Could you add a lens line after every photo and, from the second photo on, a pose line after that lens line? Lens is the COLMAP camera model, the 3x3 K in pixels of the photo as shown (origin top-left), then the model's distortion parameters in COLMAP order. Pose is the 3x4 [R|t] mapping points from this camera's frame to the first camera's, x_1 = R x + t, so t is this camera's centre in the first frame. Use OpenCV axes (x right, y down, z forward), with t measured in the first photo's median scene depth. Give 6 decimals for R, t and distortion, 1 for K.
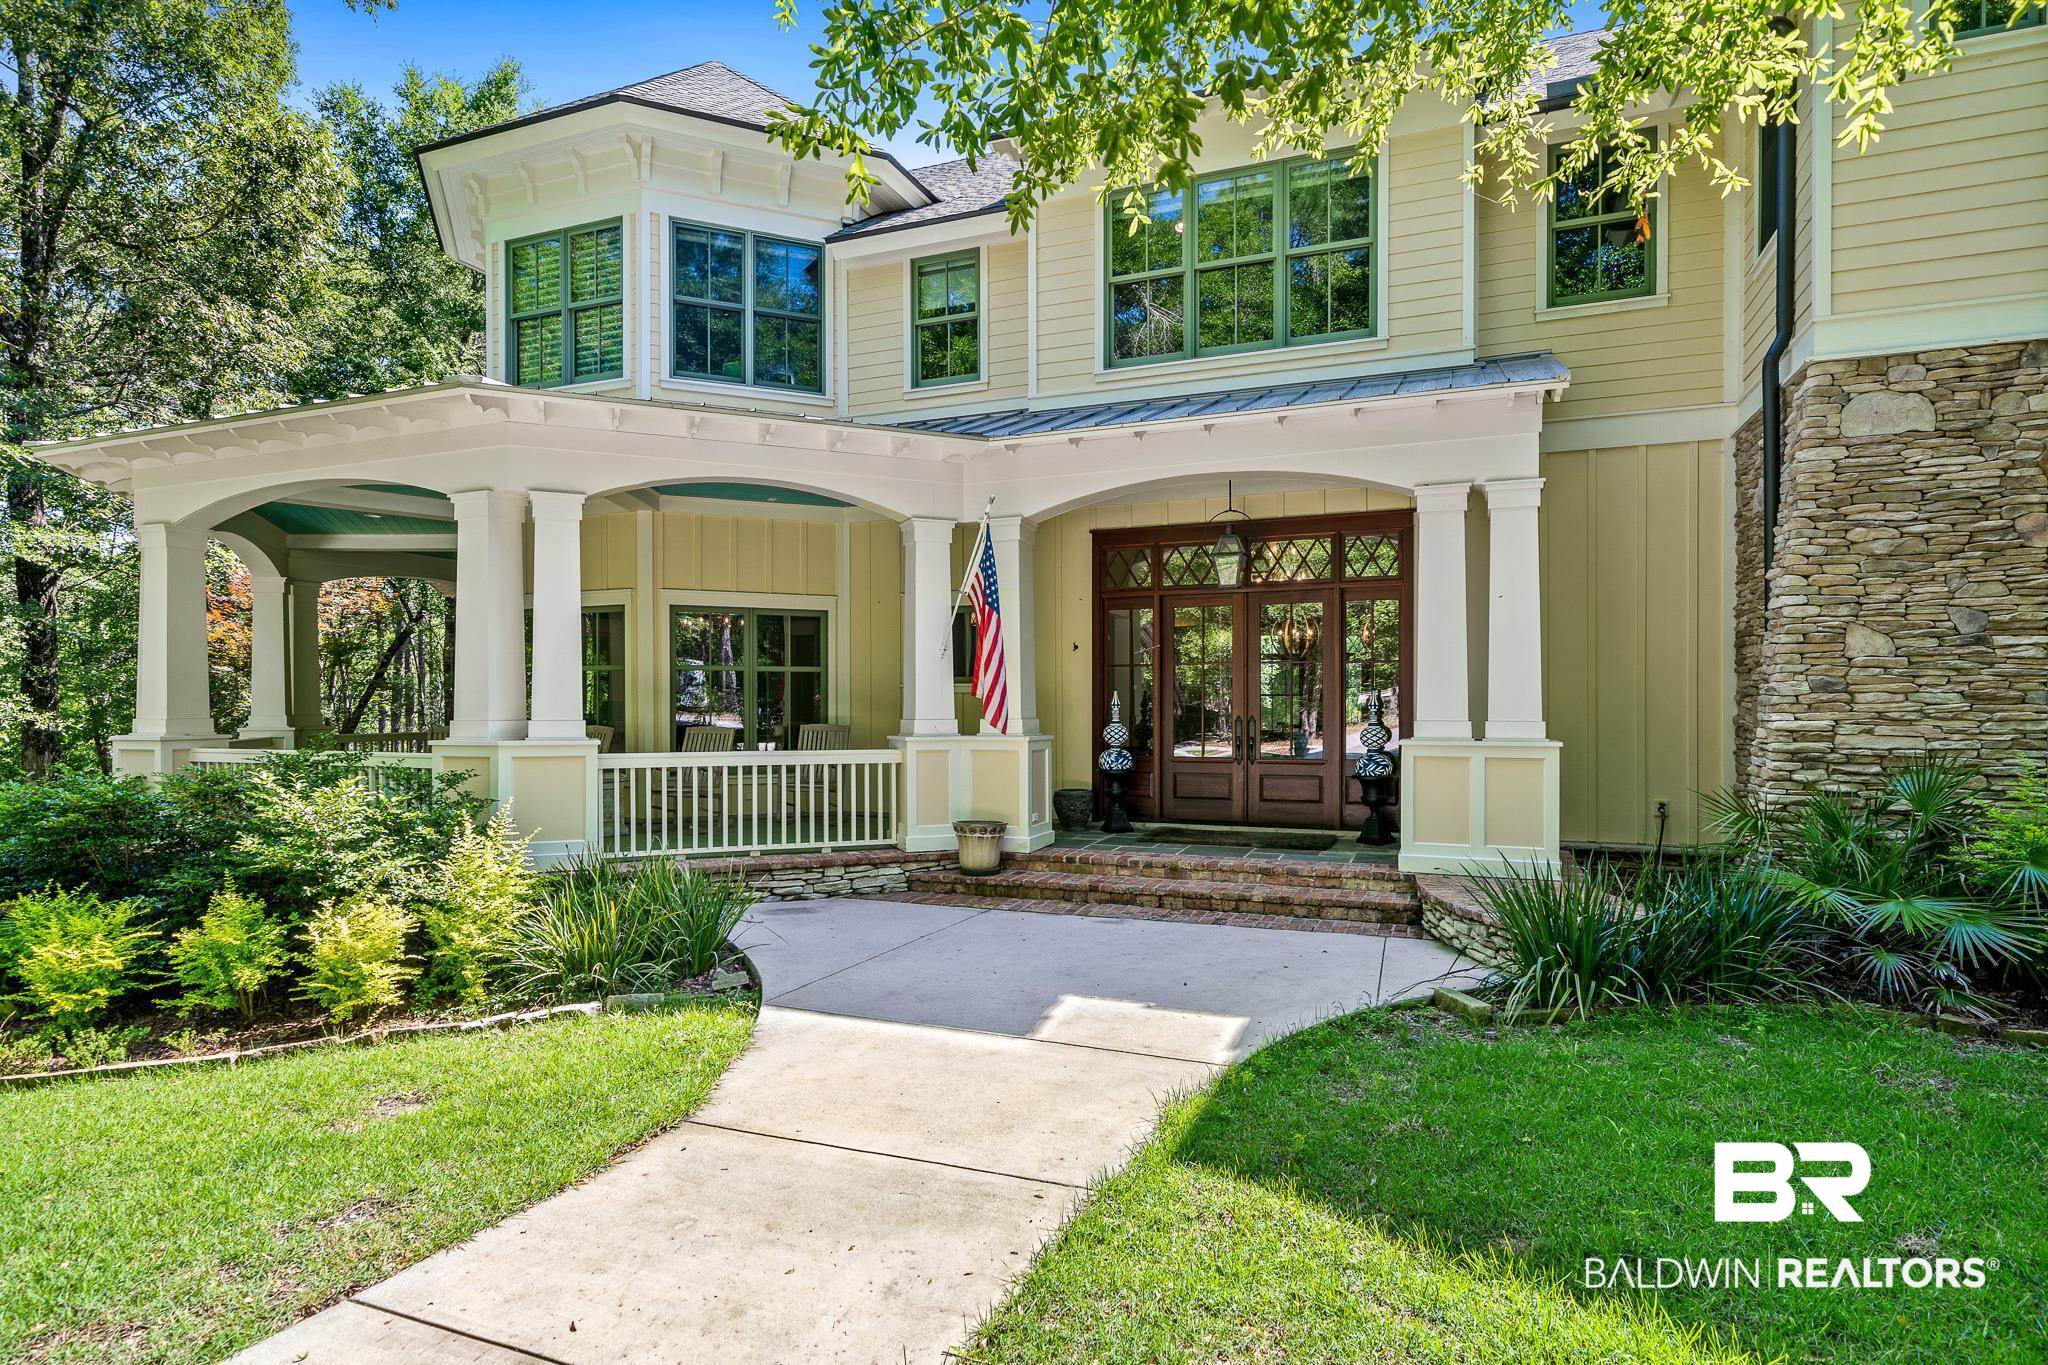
lens RADIAL K [[1067.4, 0, 1031.9], [0, 1067.4, 694.3], [0, 0, 1]] dist [0.004791, 0.001420]
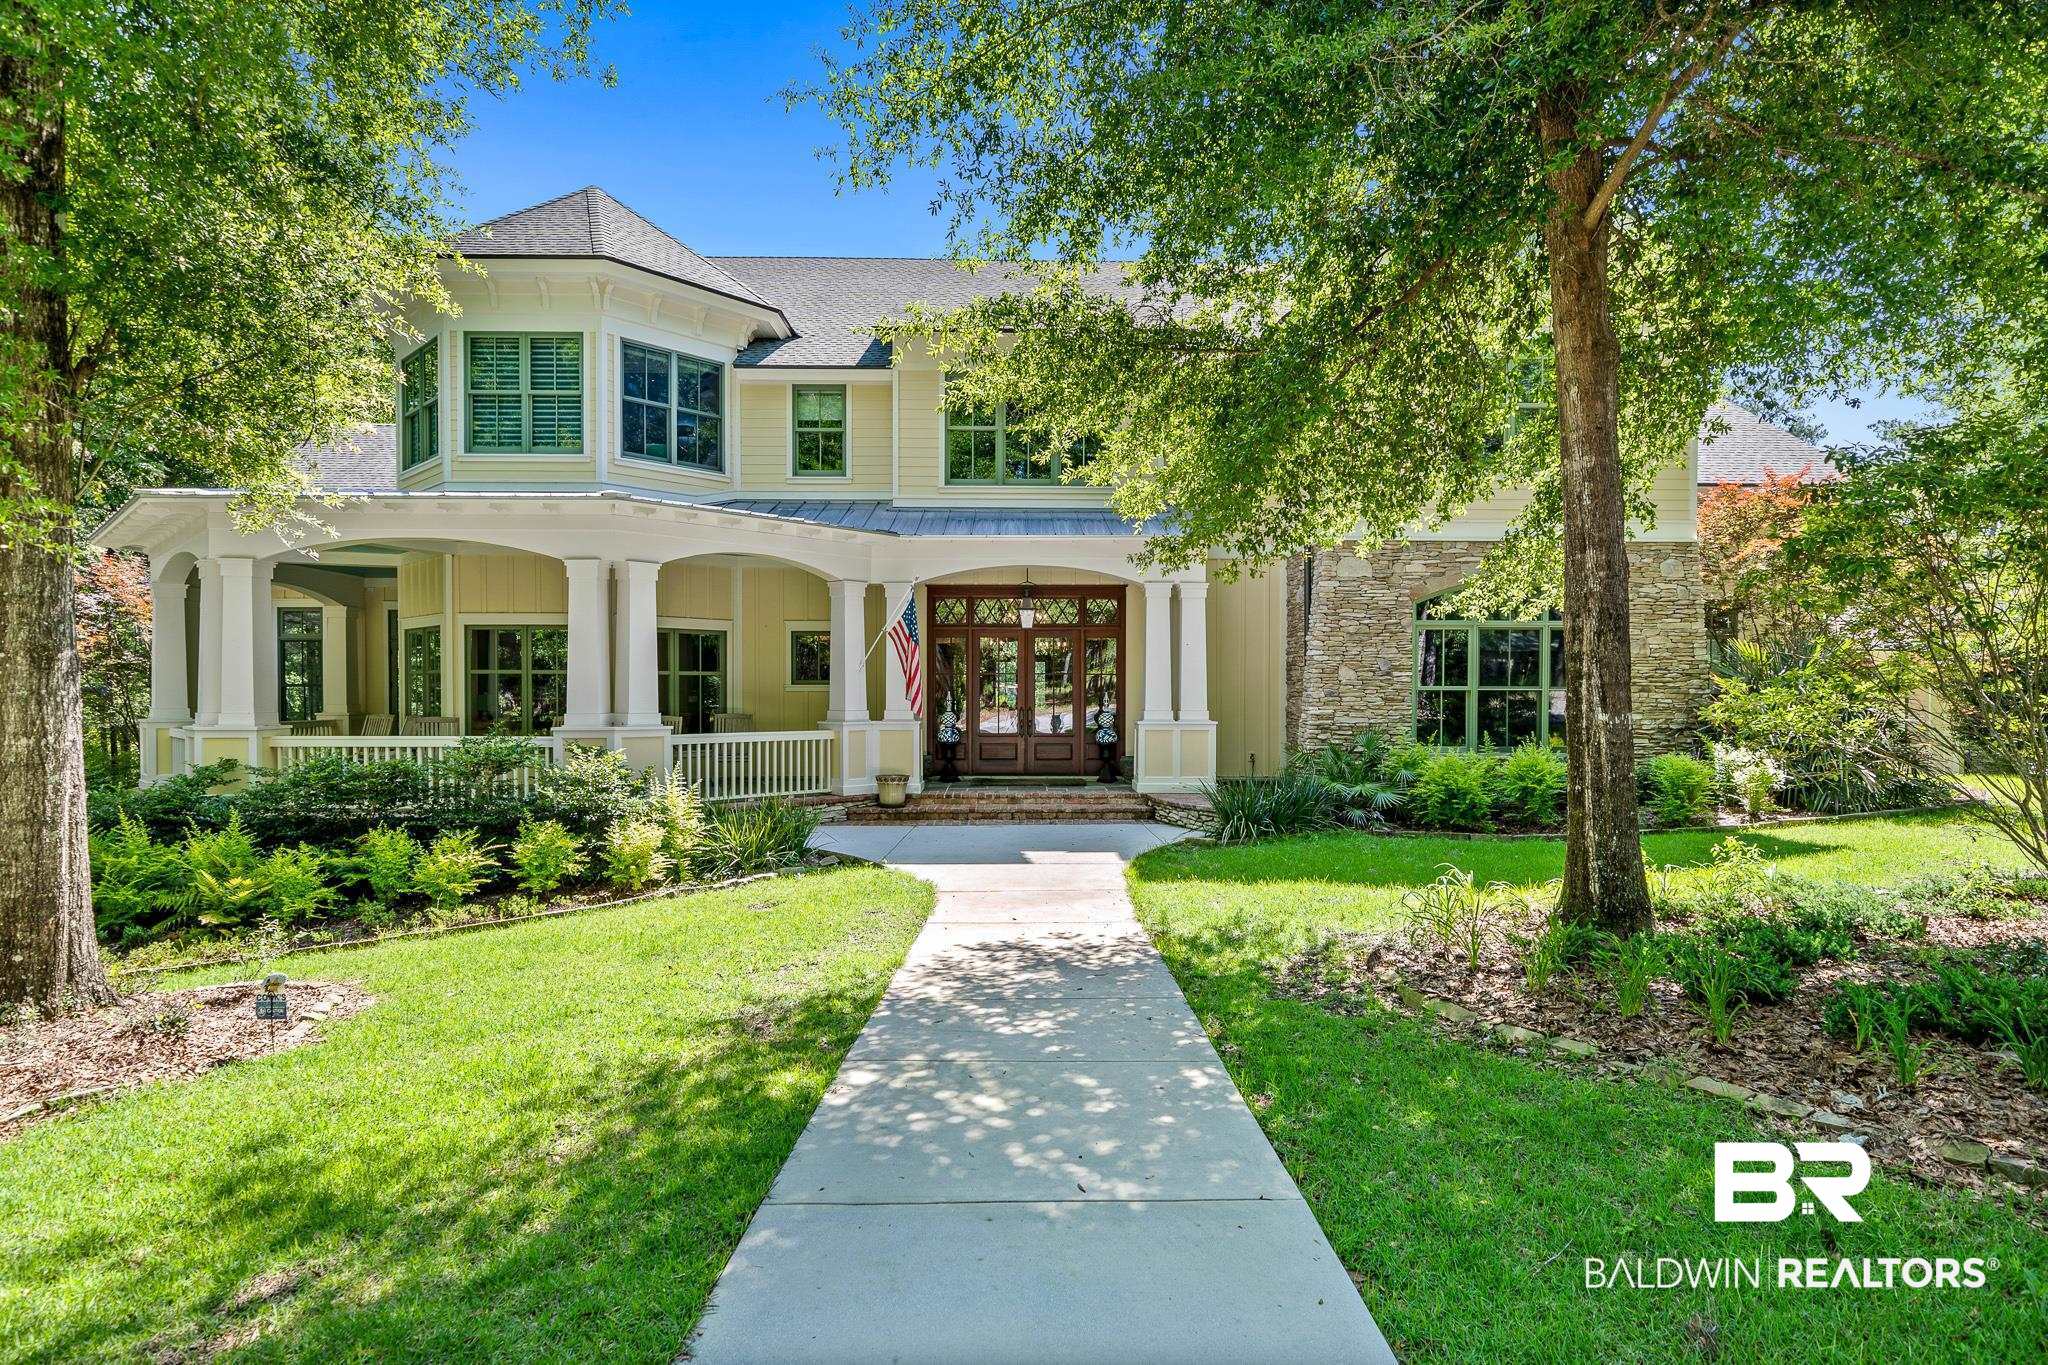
lens RADIAL K [[1067.4, 0, 1019.0], [0, 1067.4, 683.6], [0, 0, 1]] dist [0.004791, 0.001420]
pose [[0.924641, 0.004938, 0.380807, -0.486257], [-0.006925, 0.999969, 0.003847, -0.024428], [-0.380776, -0.006194, 0.924646, -0.551741]]
